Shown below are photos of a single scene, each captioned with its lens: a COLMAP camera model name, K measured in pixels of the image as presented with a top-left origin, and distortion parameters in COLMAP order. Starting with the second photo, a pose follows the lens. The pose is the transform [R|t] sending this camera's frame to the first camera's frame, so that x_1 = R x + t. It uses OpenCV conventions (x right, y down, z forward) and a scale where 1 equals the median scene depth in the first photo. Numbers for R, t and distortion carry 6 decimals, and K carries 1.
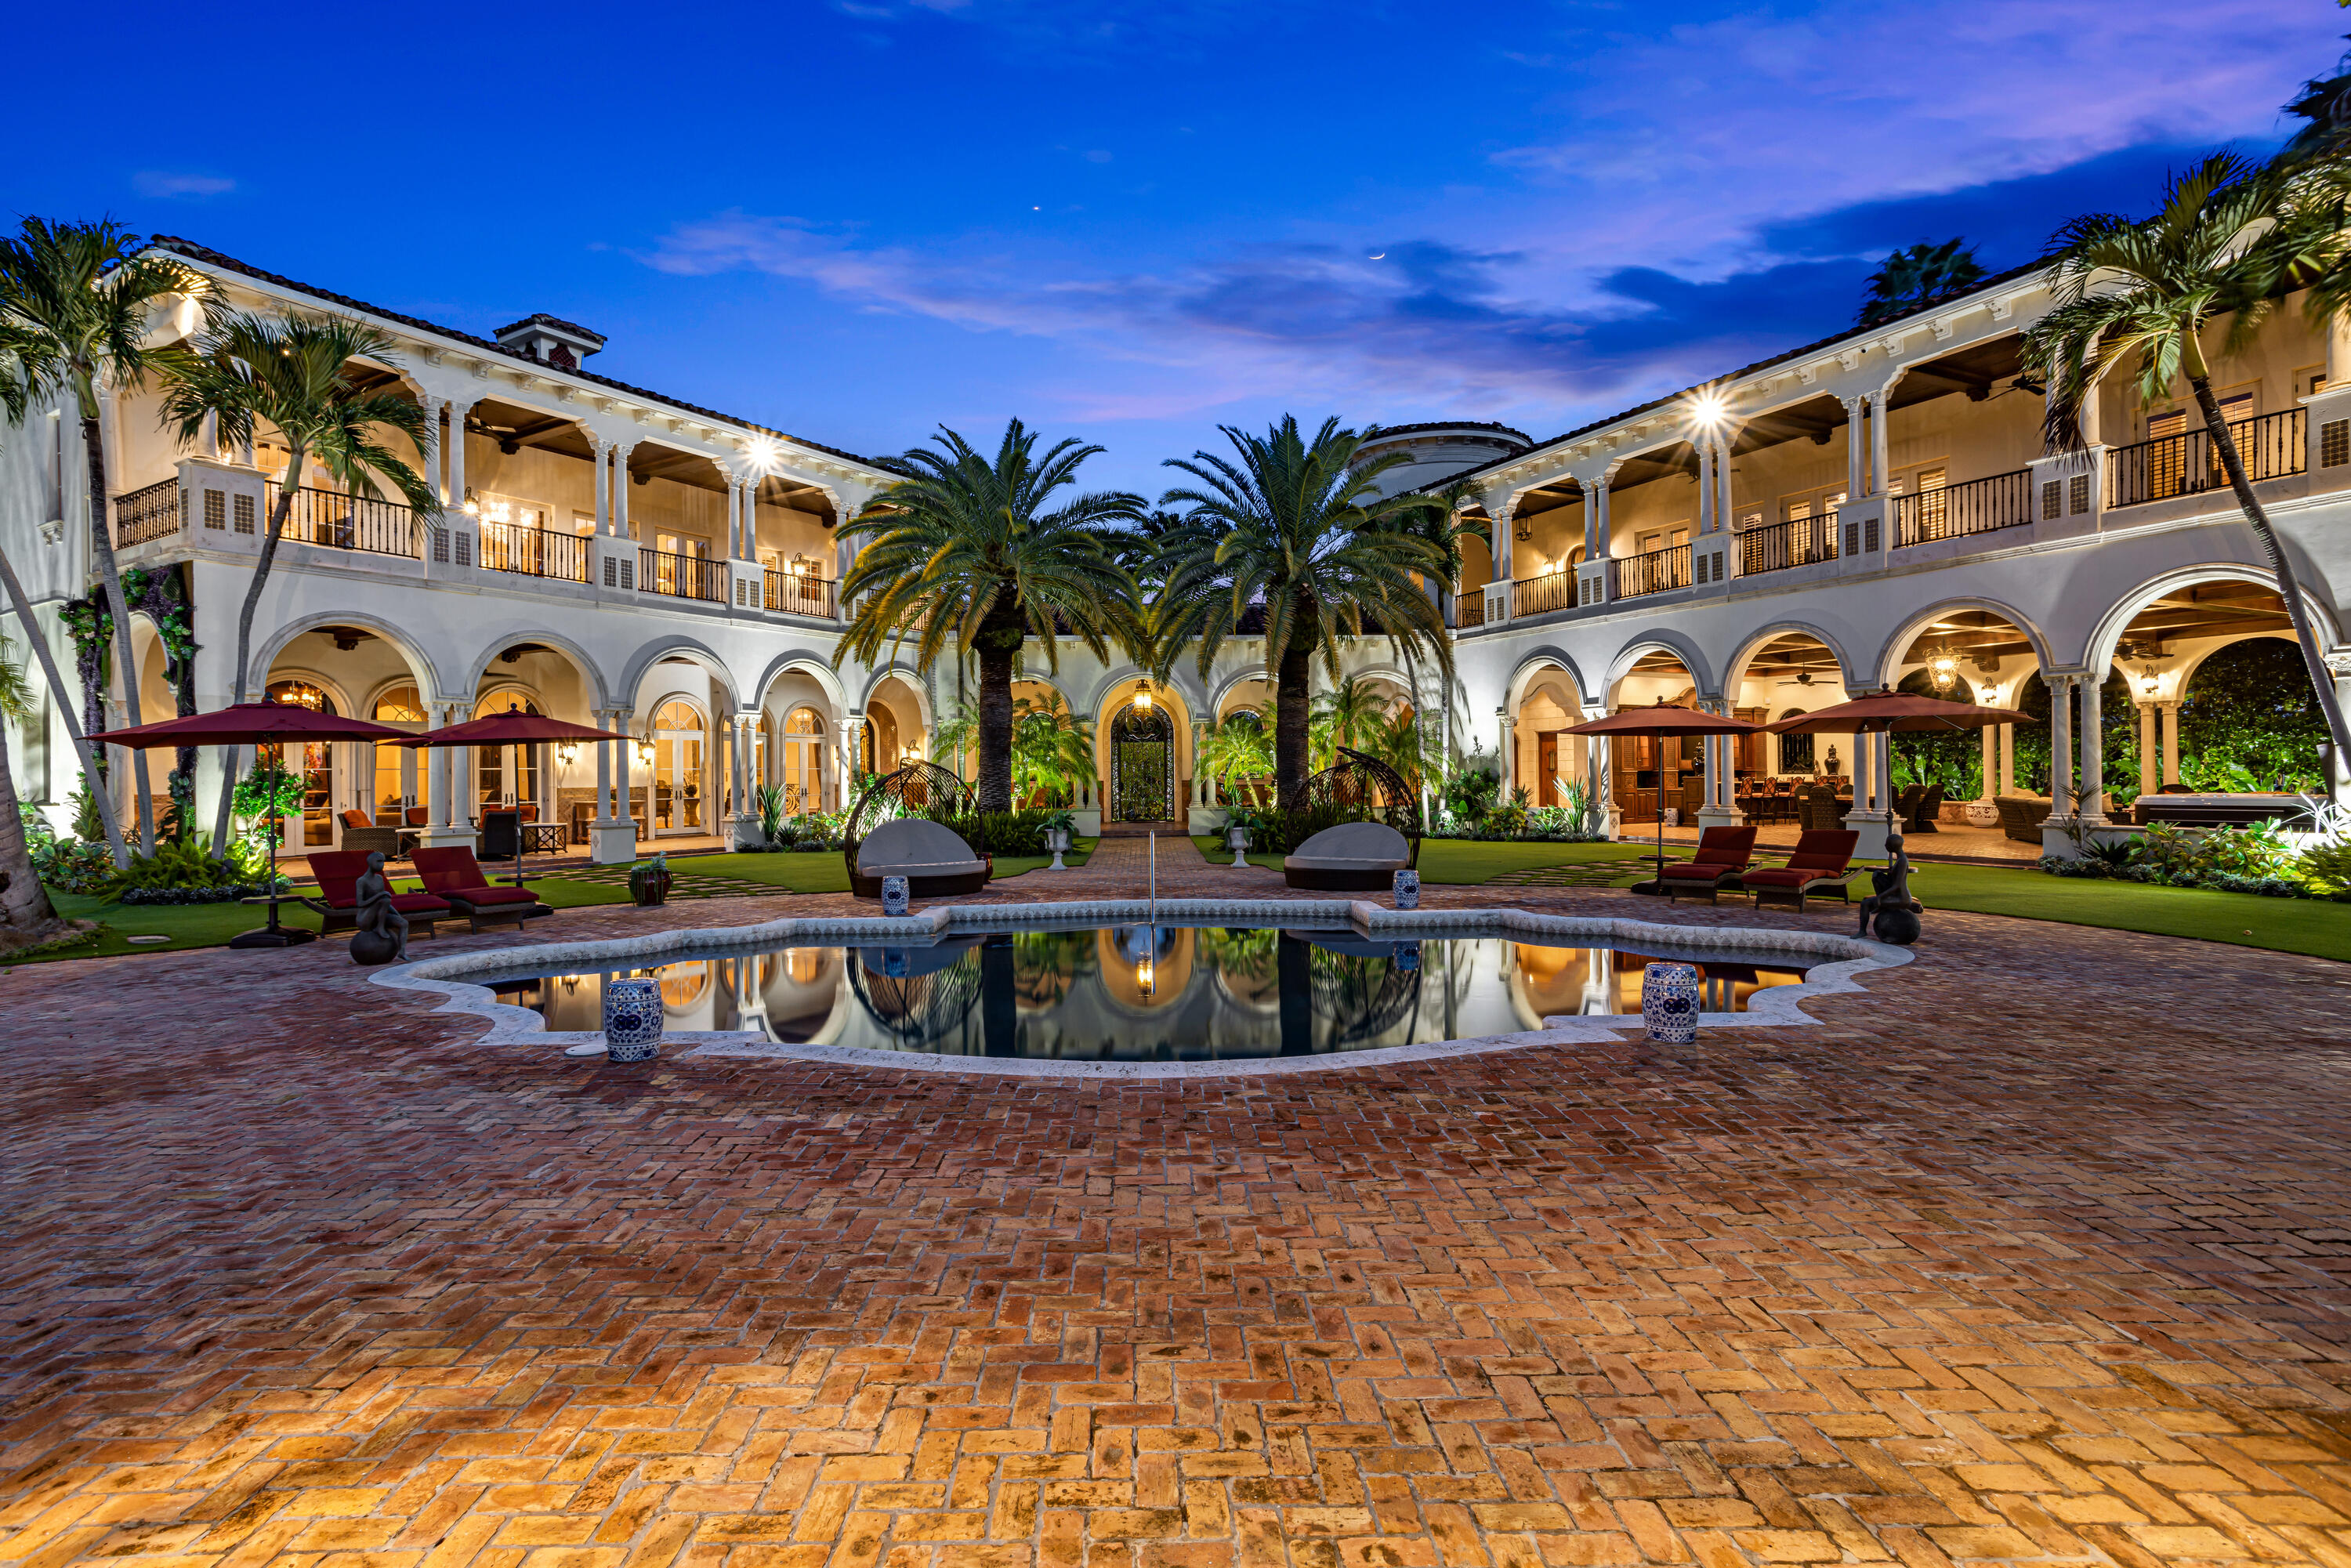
lens RADIAL K [[1122.1, 0, 1166.5], [0, 1122.1, 783.1], [0, 0, 1]] dist [0.001884, 0.000251]
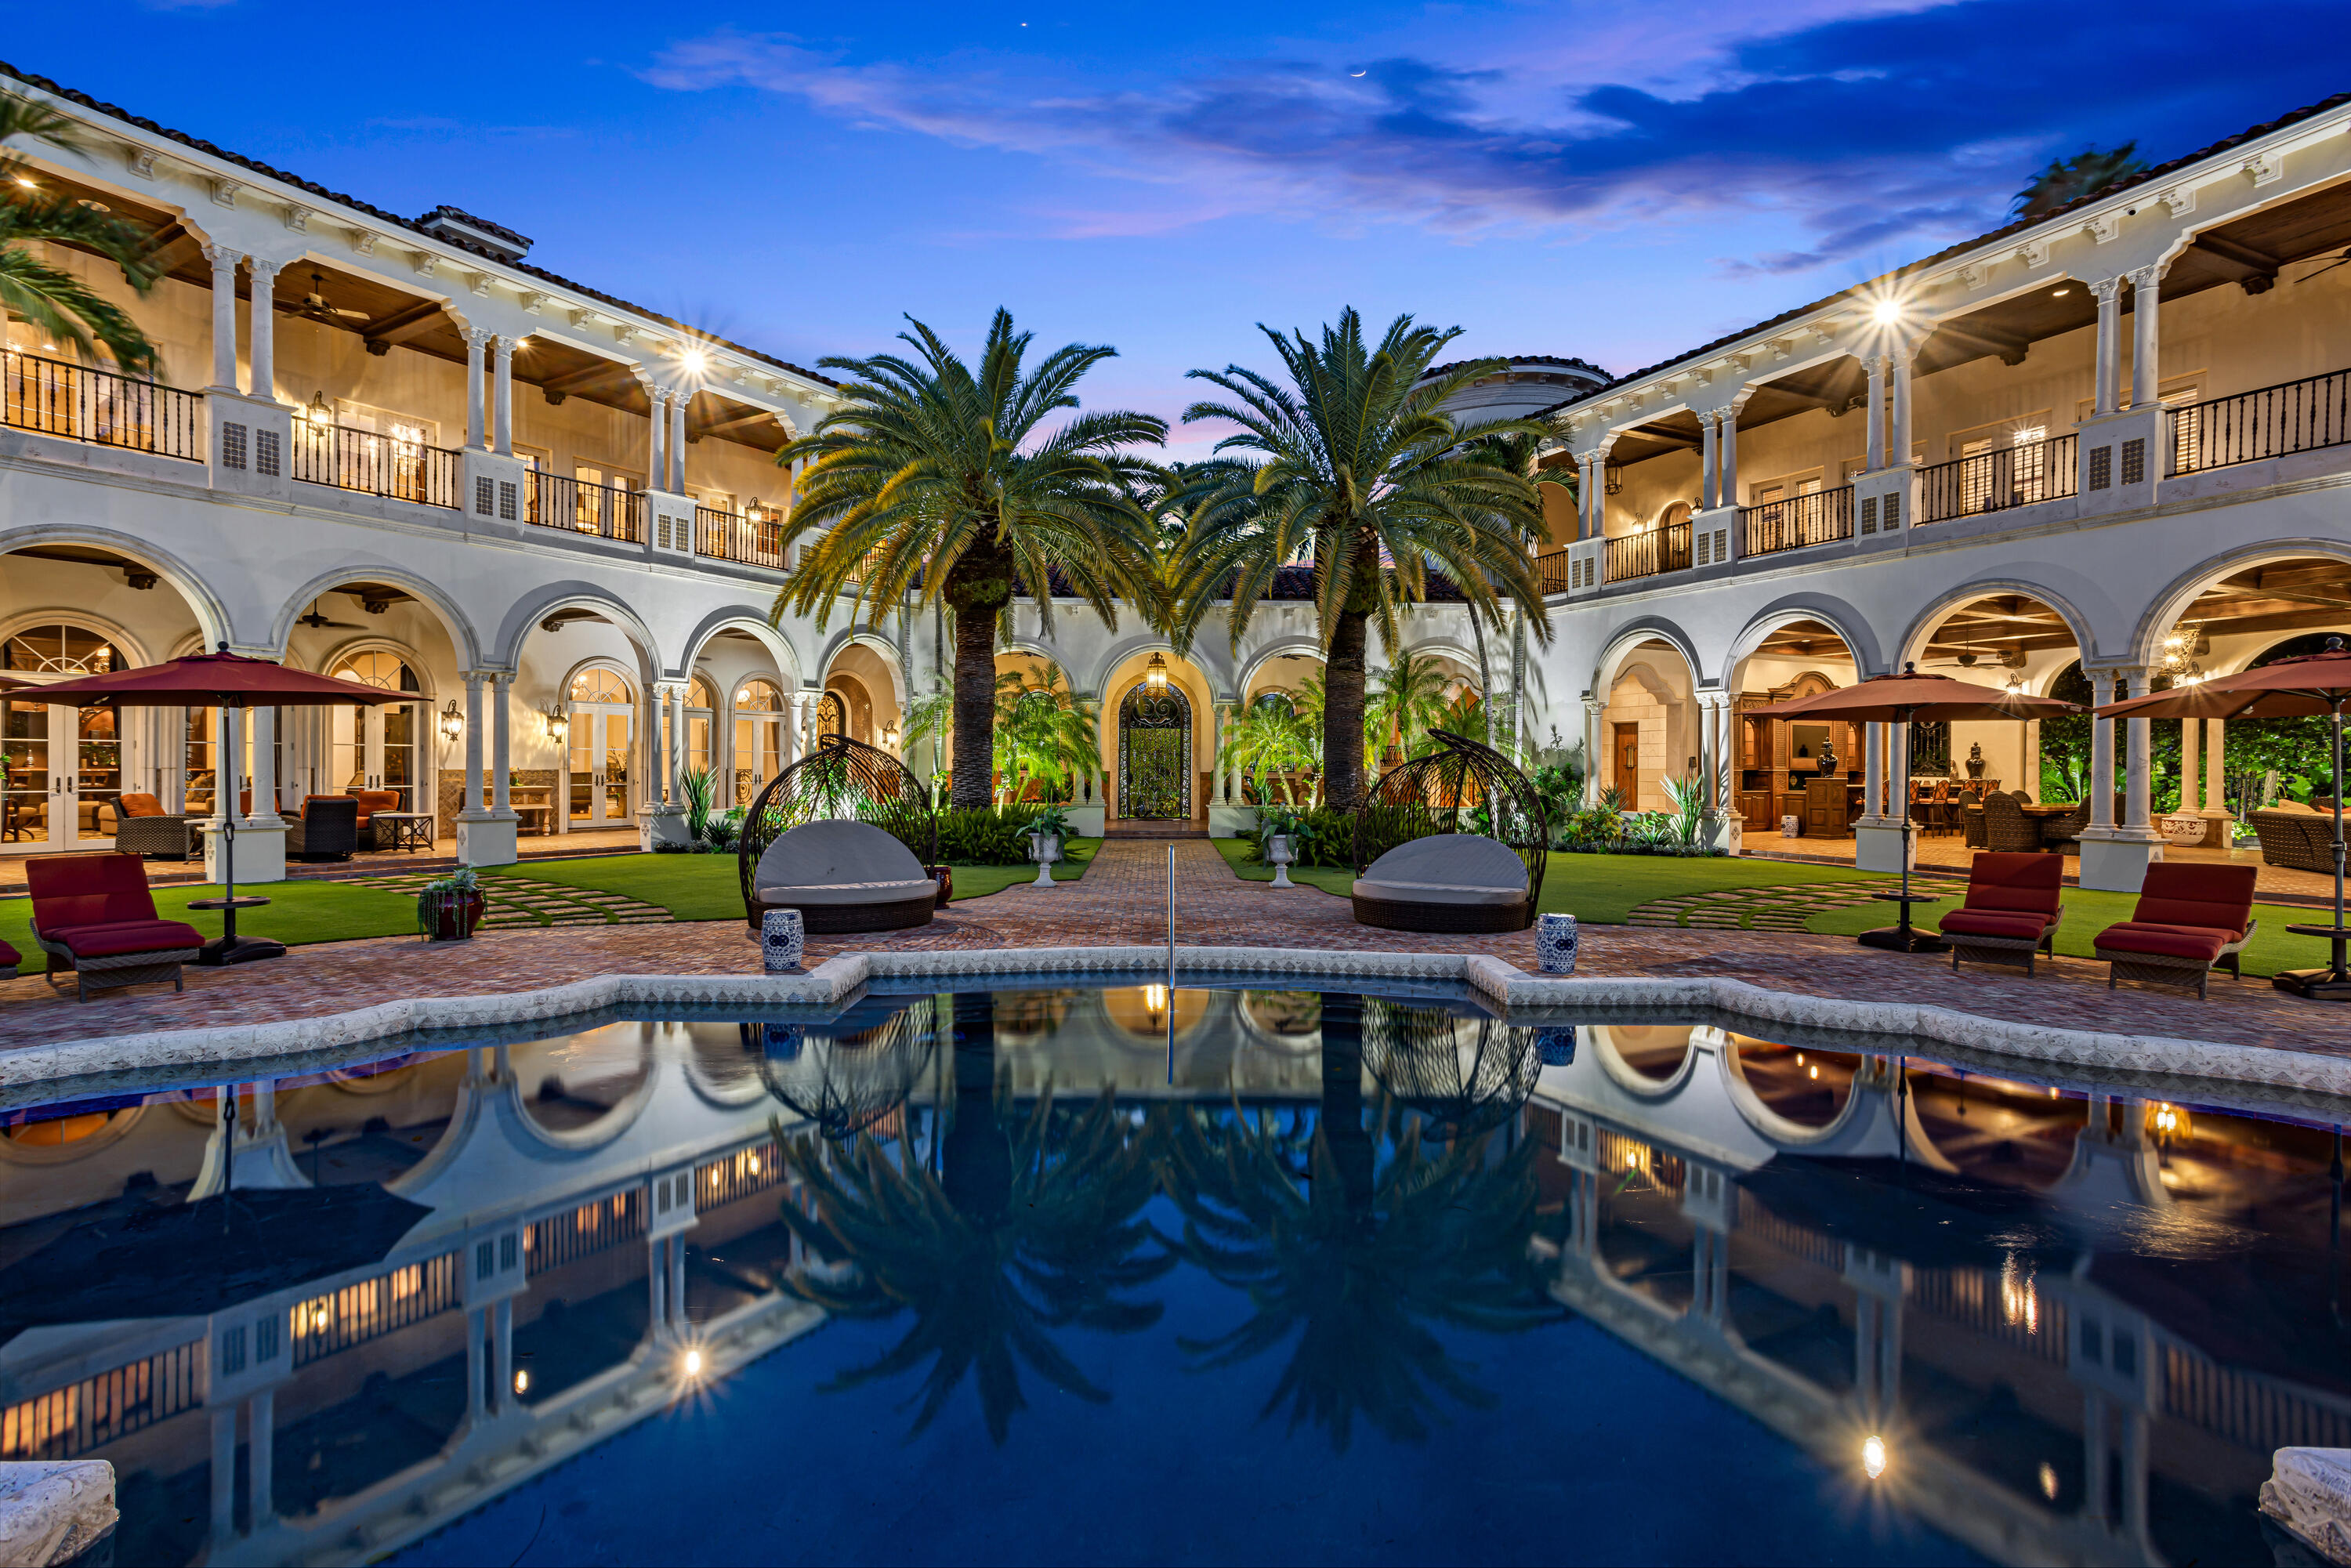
lens RADIAL K [[1122.1, 0, 1185.7], [0, 1122.1, 777.1], [0, 0, 1]] dist [0.001884, 0.000251]
pose [[0.999838, 0.016072, 0.008131, -0.006230], [-0.016091, 0.999868, 0.002309, -0.000764], [-0.008093, -0.002440, 0.999964, 0.190286]]
